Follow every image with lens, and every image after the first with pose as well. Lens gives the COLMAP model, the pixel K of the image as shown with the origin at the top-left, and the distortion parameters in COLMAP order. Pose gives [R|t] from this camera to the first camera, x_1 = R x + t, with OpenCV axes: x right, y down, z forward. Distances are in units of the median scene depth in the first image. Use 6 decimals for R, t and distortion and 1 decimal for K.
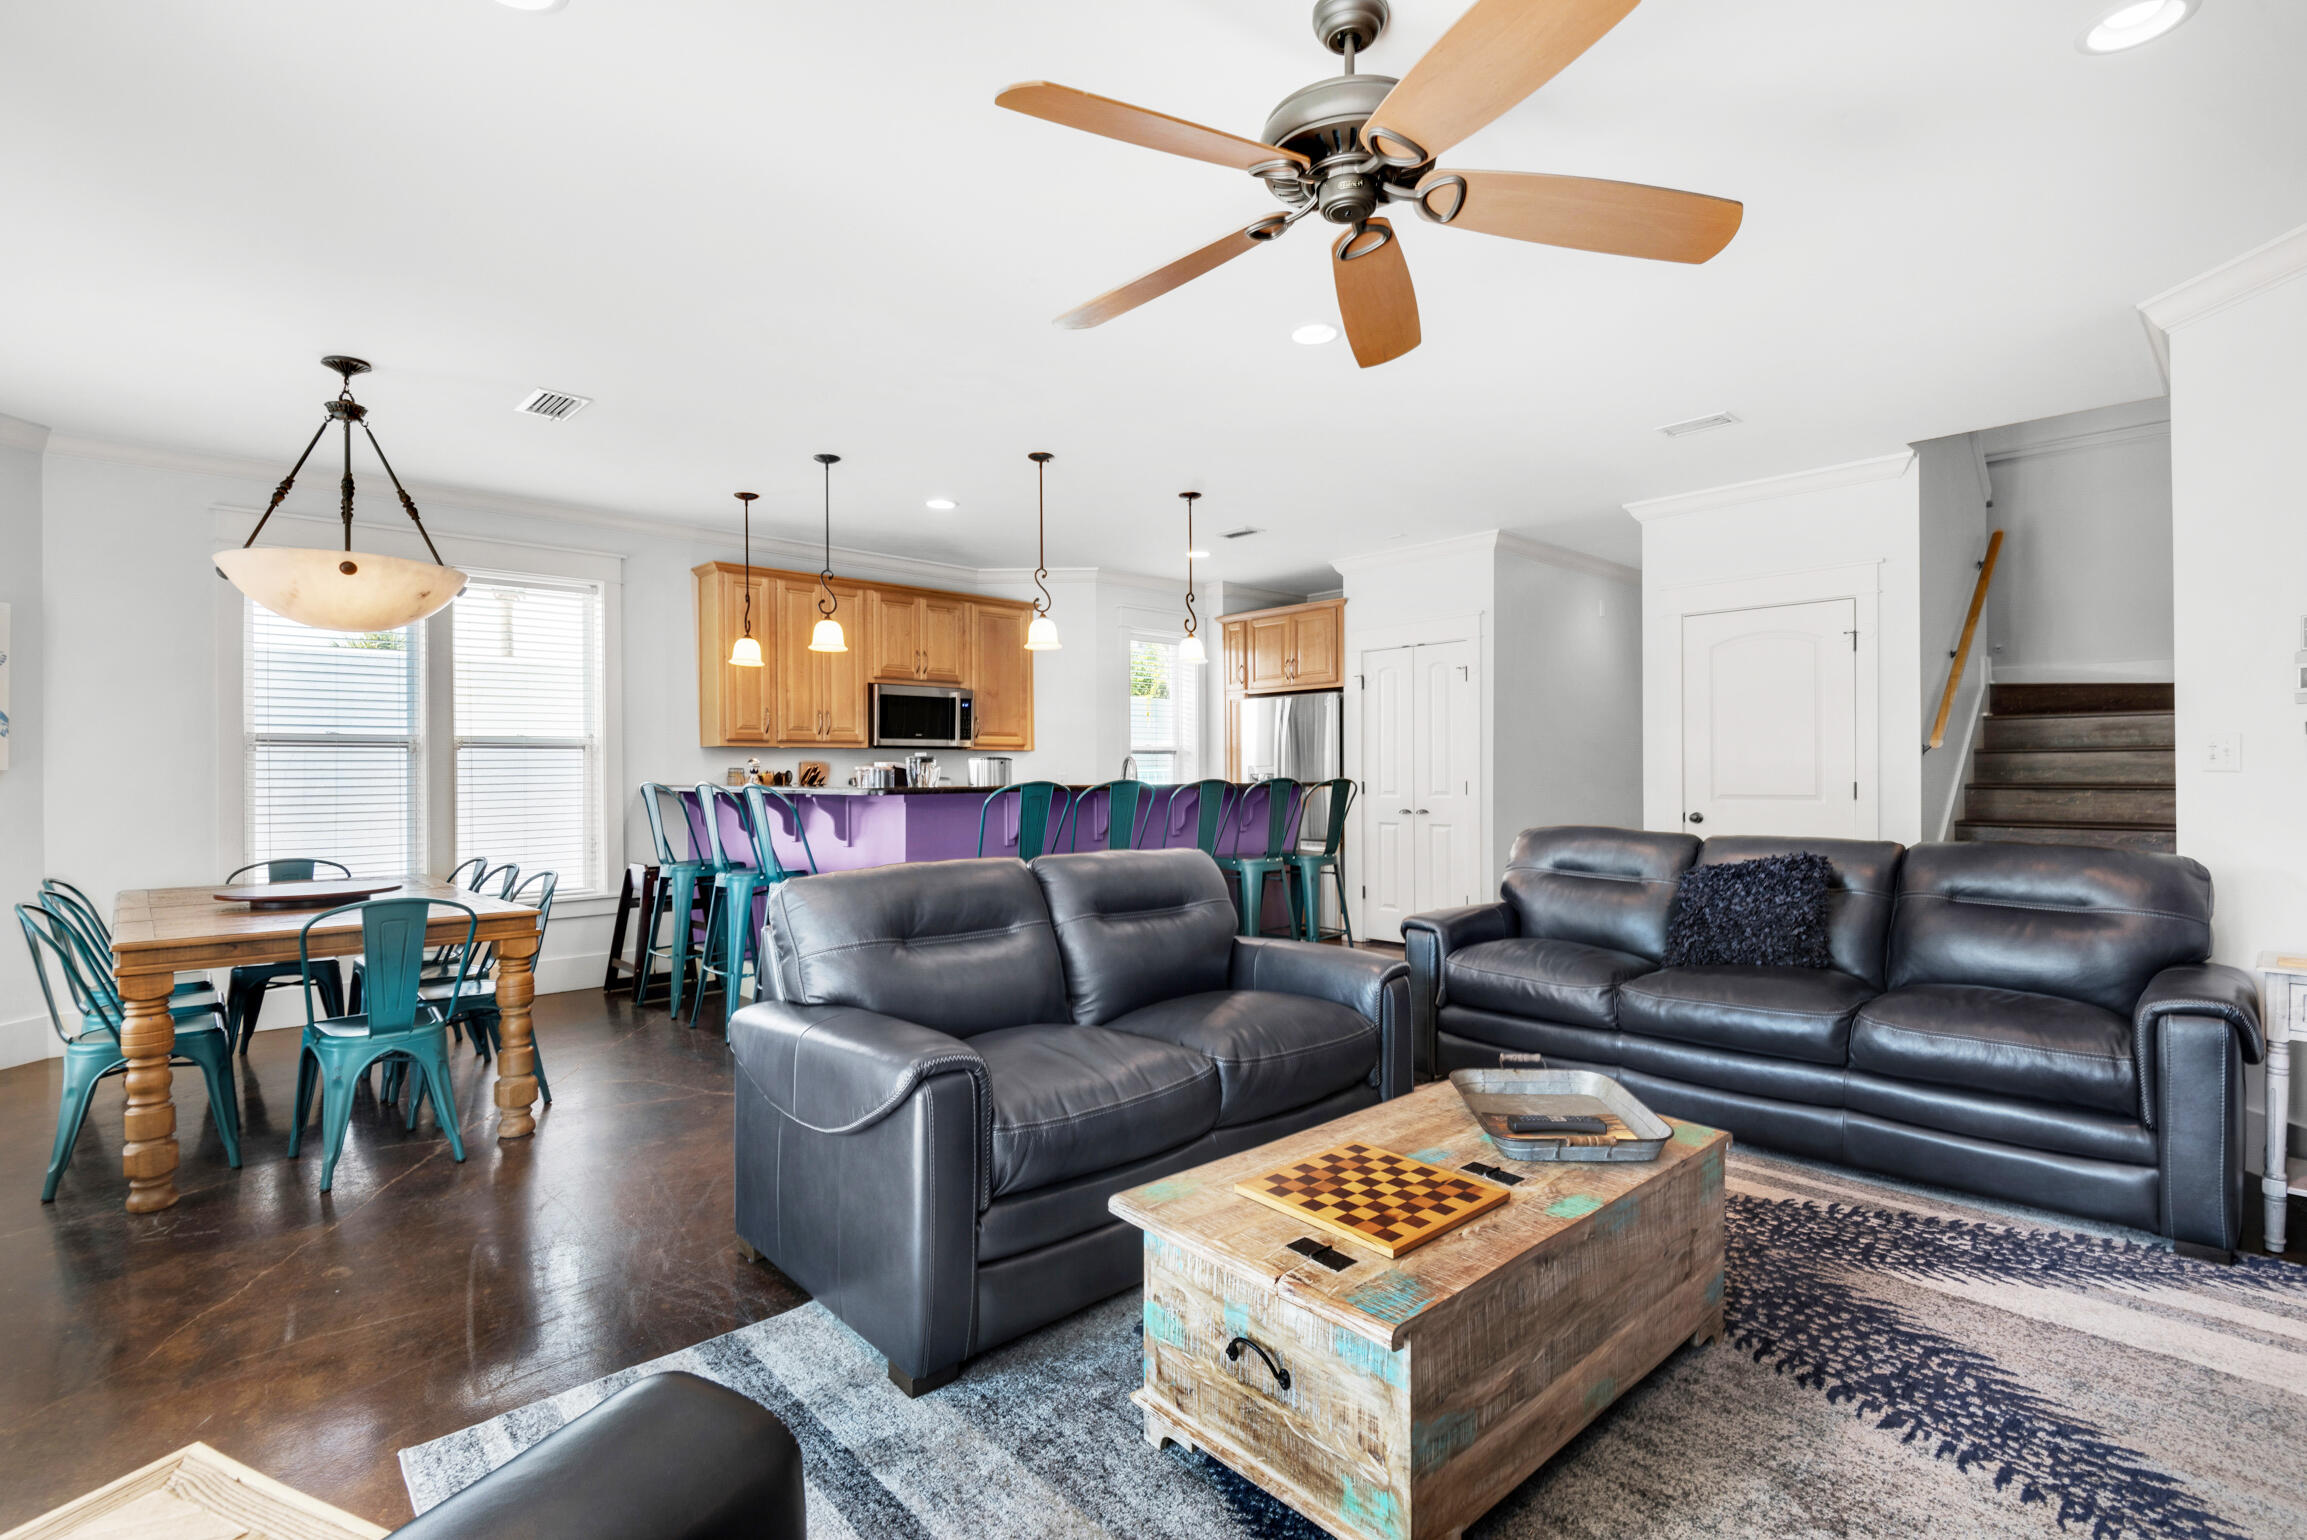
lens RADIAL K [[1077.6, 0, 1160.0], [0, 1077.6, 778.7], [0, 0, 1]] dist [-0.003190, -0.003442]
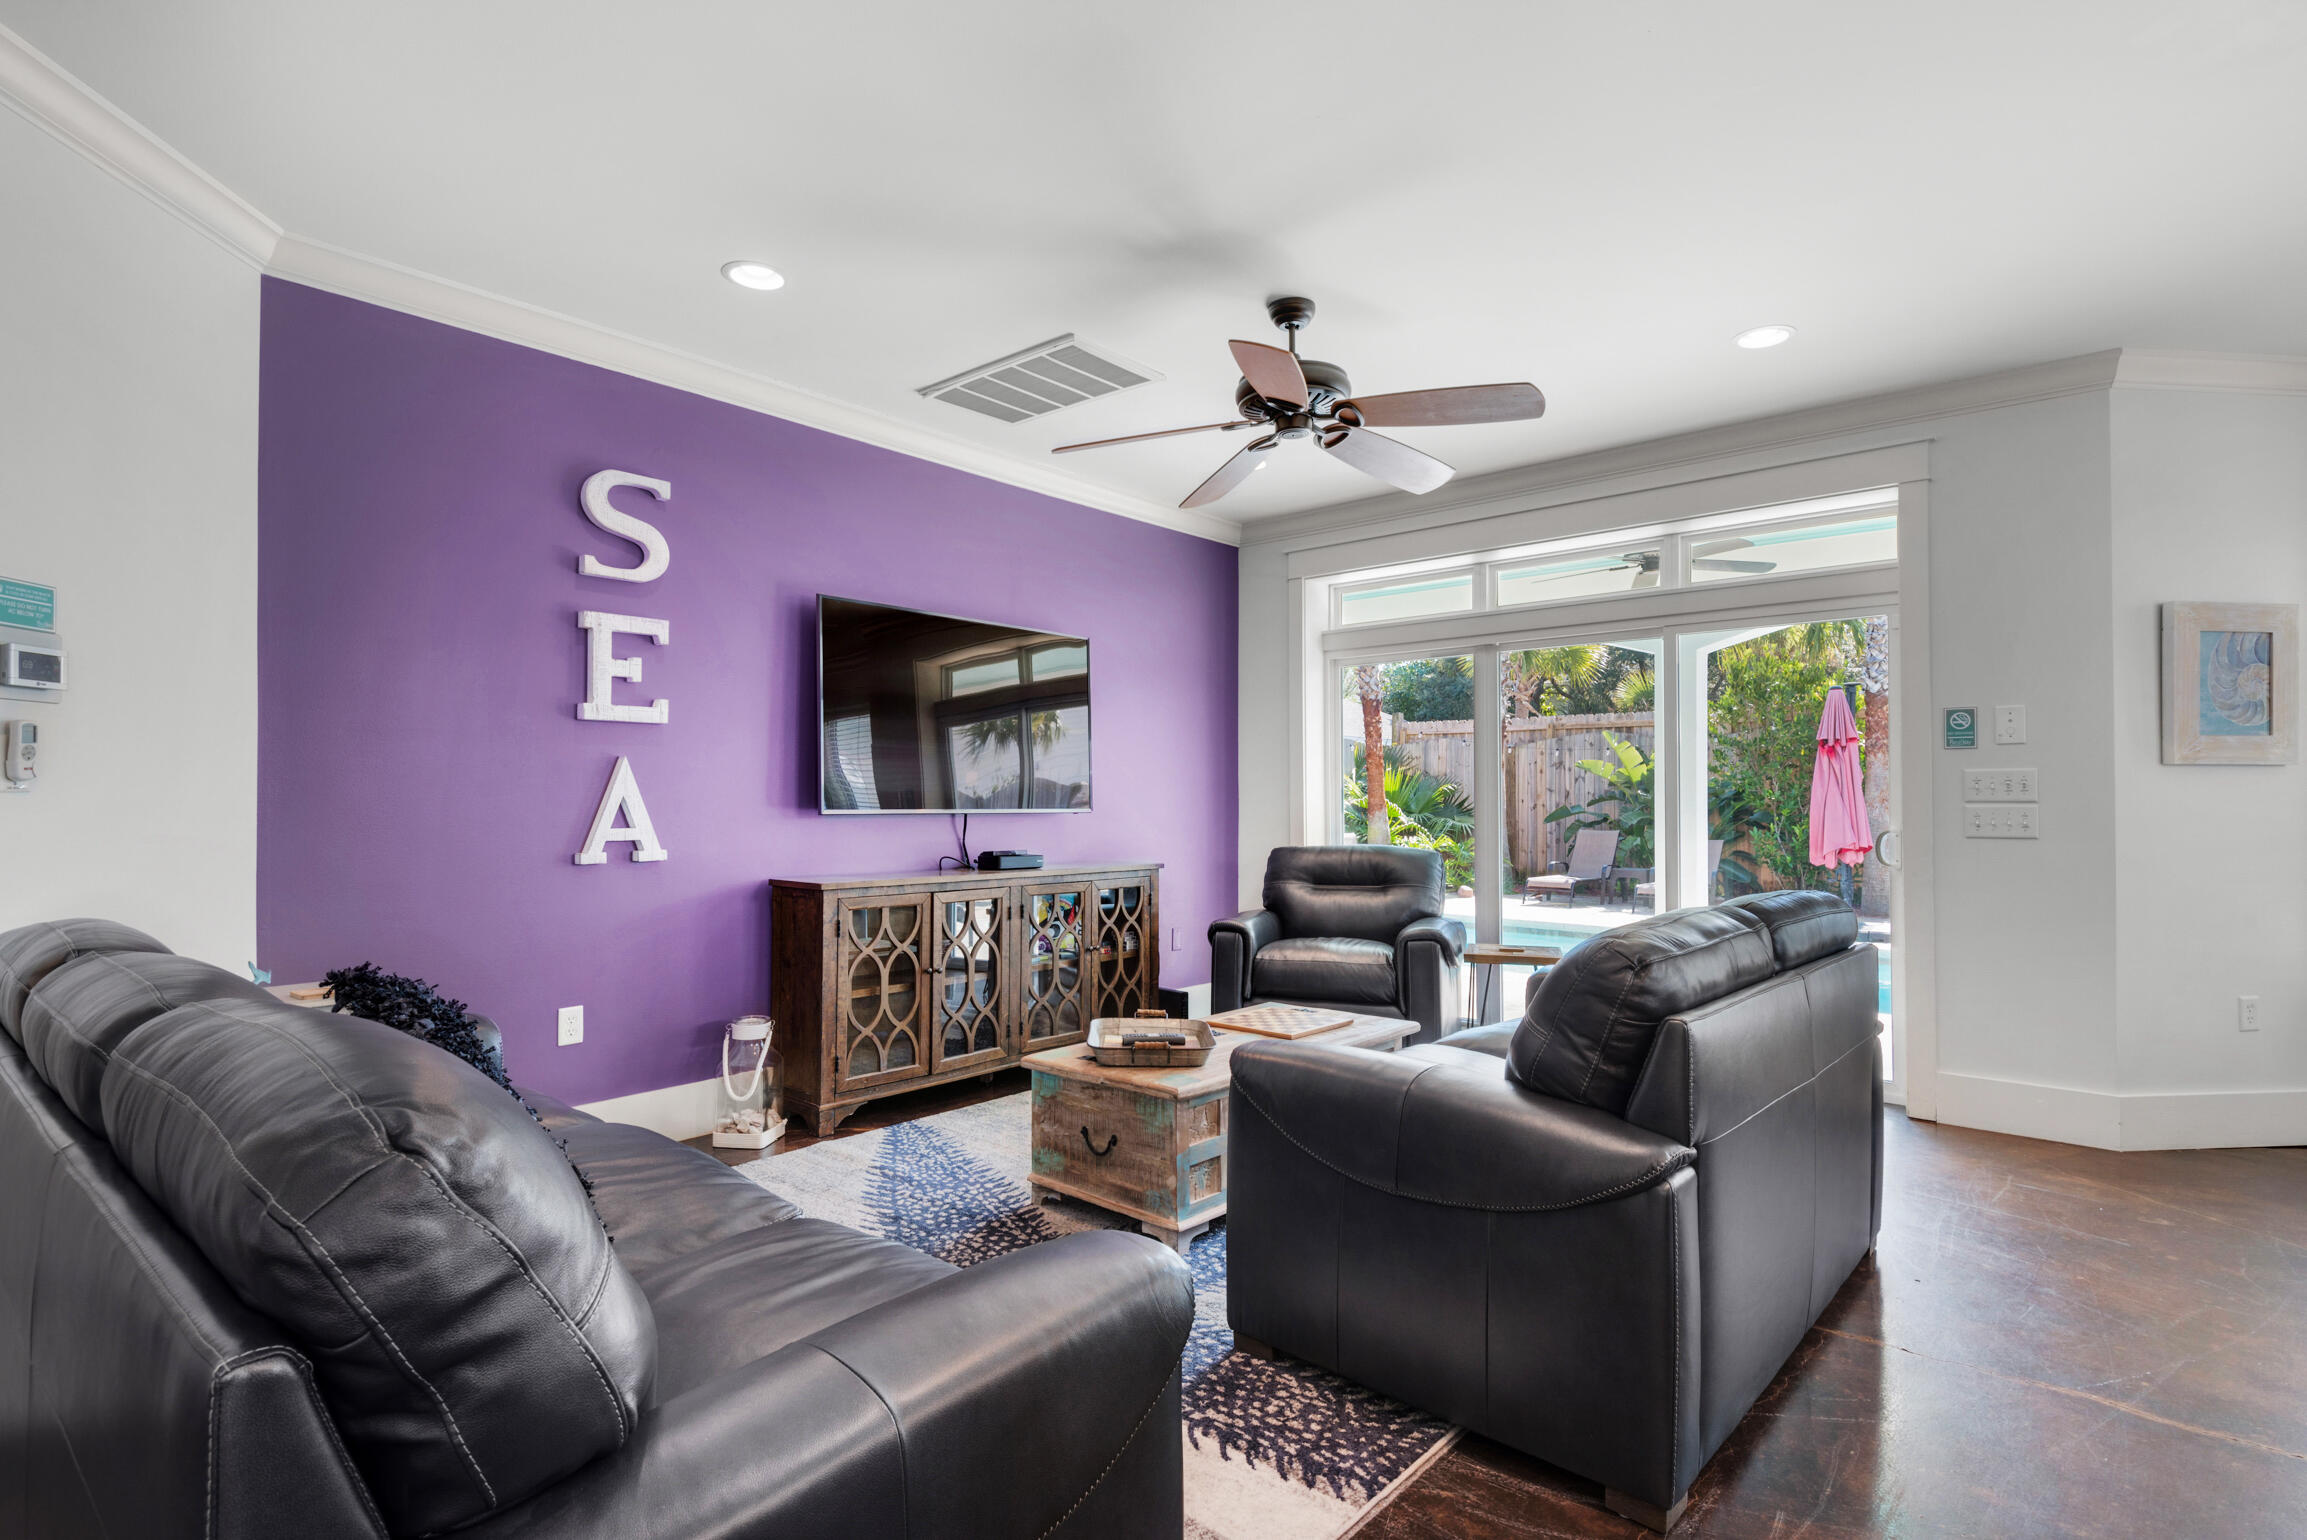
lens RADIAL K [[1127.0, 0, 1164.2], [0, 1127.0, 780.8], [0, 0, 1]] dist [0.018741, -0.002217]
pose [[-0.993756, 0.001547, -0.111561, 0.236234], [0.002226, 0.999980, -0.005965, -0.006440], [0.111549, -0.006176, -0.993740, 1.132090]]
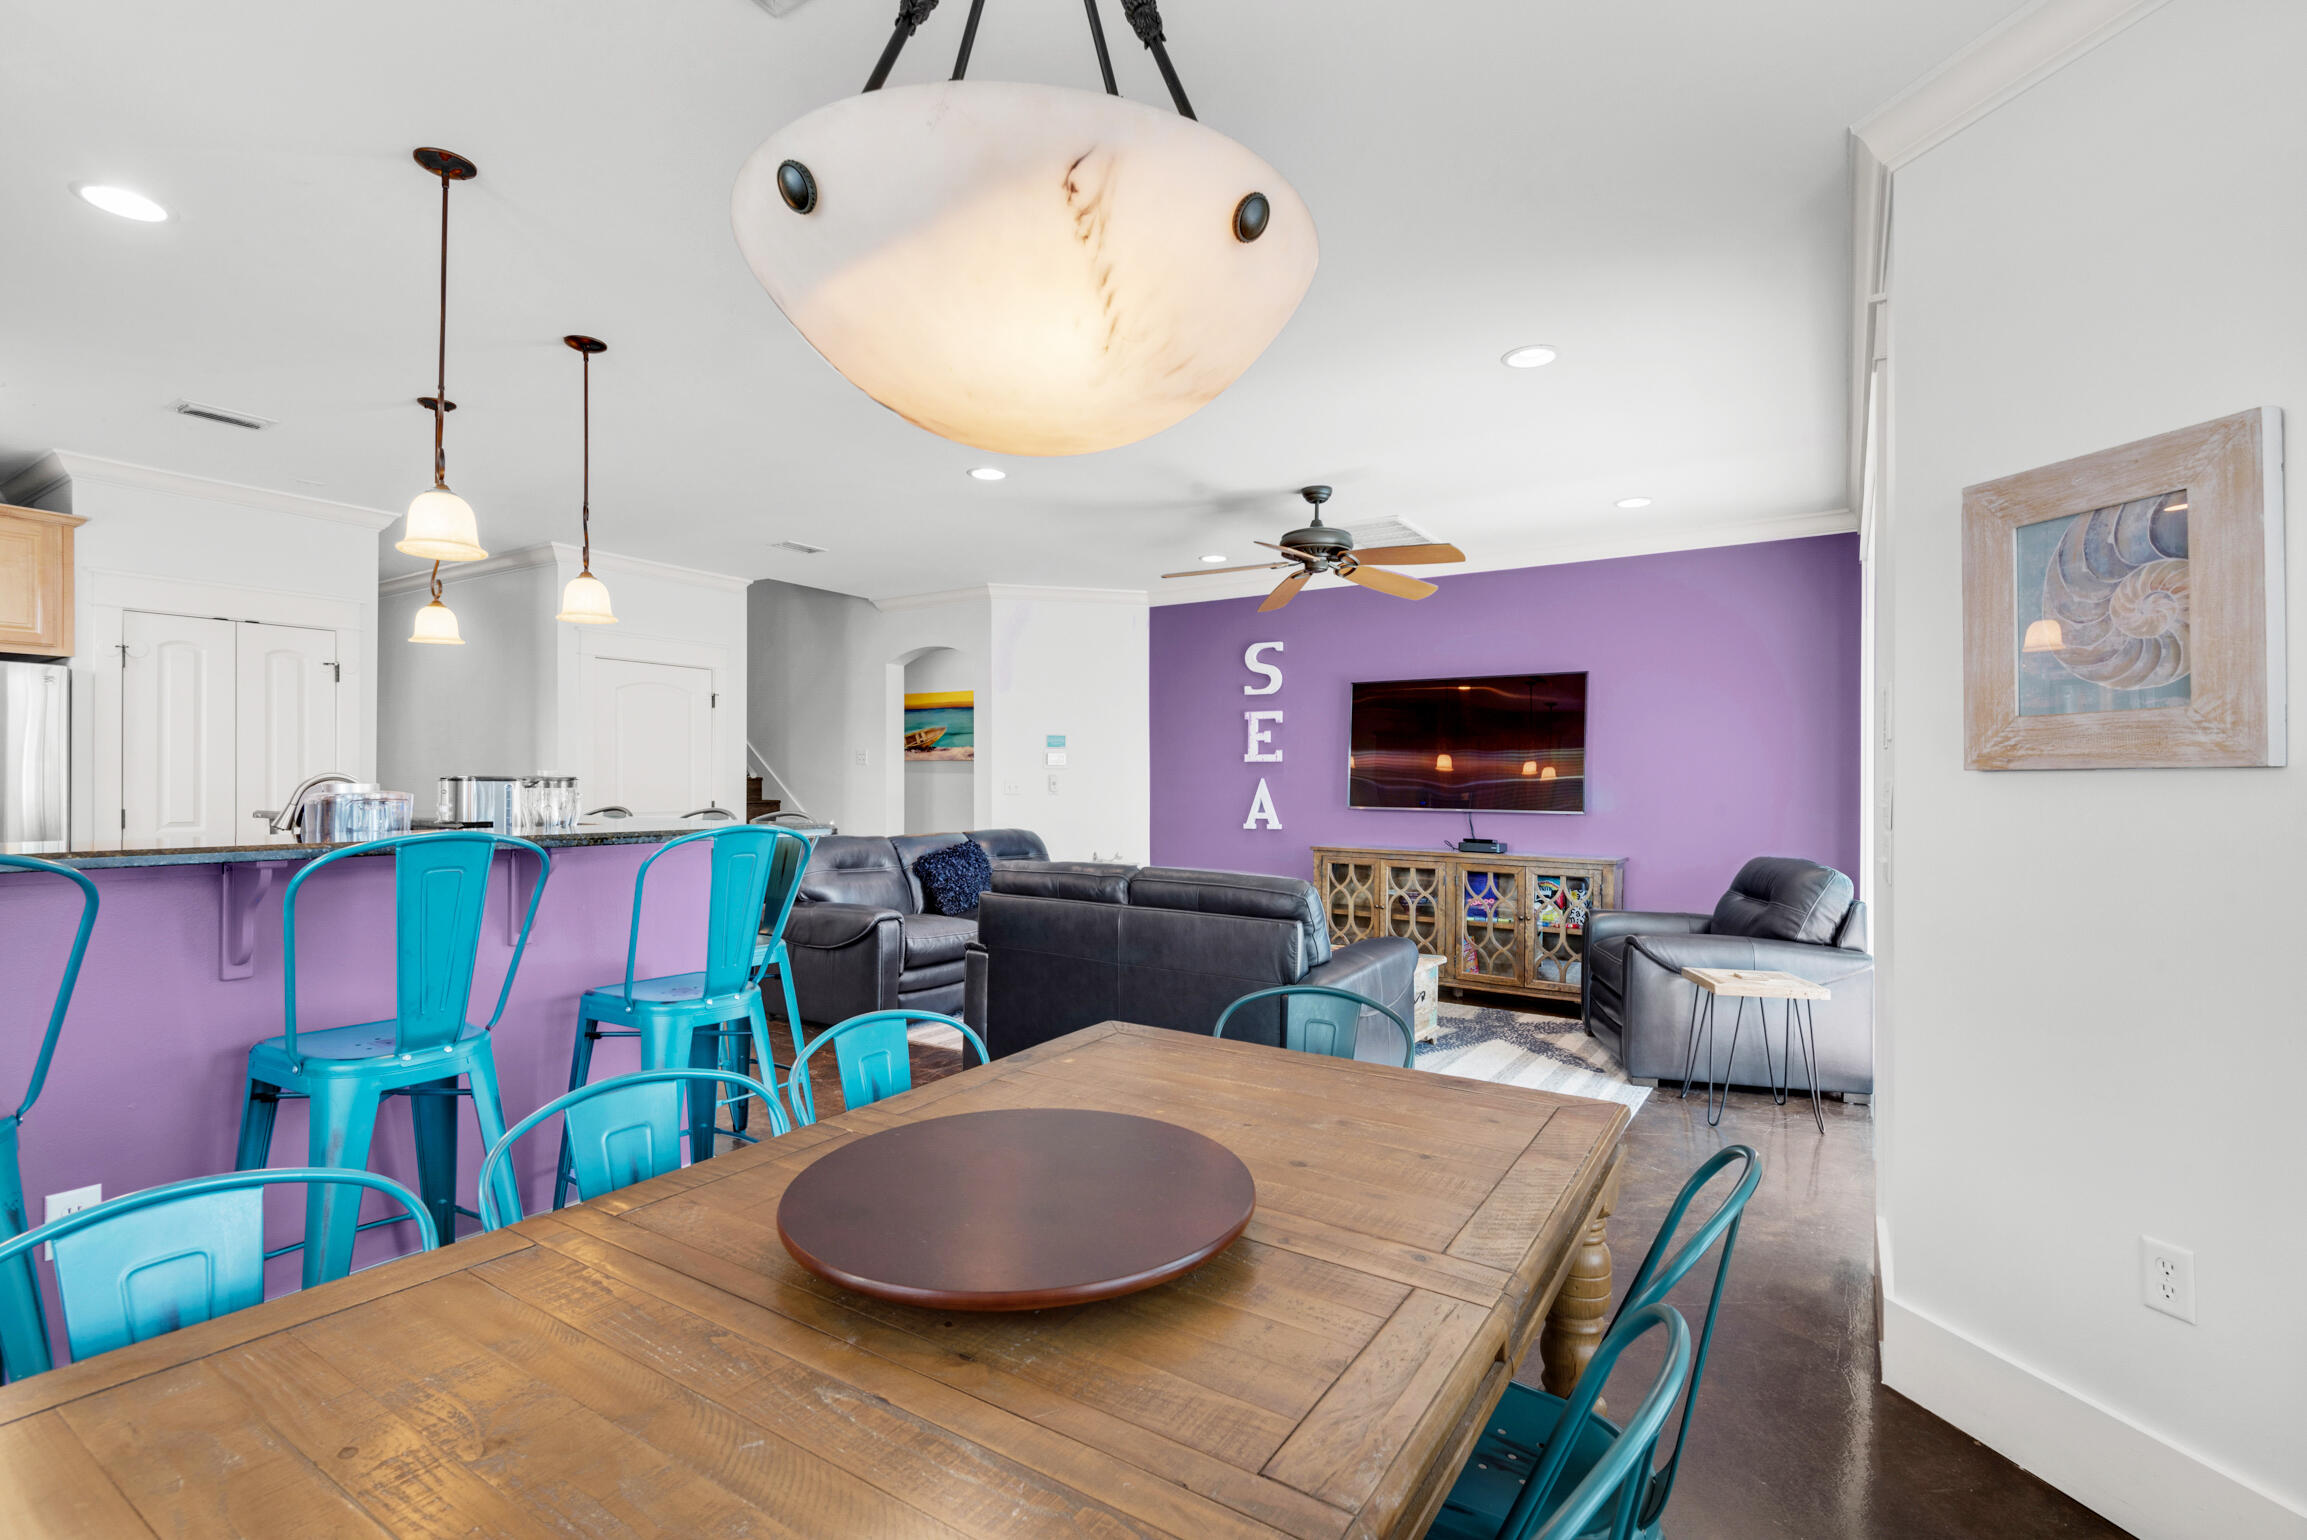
lens RADIAL K [[1035.5, 0, 1143.5], [0, 1035.5, 785.9], [0, 0, 1]] dist [0.008630, -0.002601]
pose [[-0.235170, 0.002462, 0.971951, -0.875119], [0.000699, 0.999997, -0.002364, -0.014469], [-0.971954, 0.000123, -0.235171, 0.839706]]
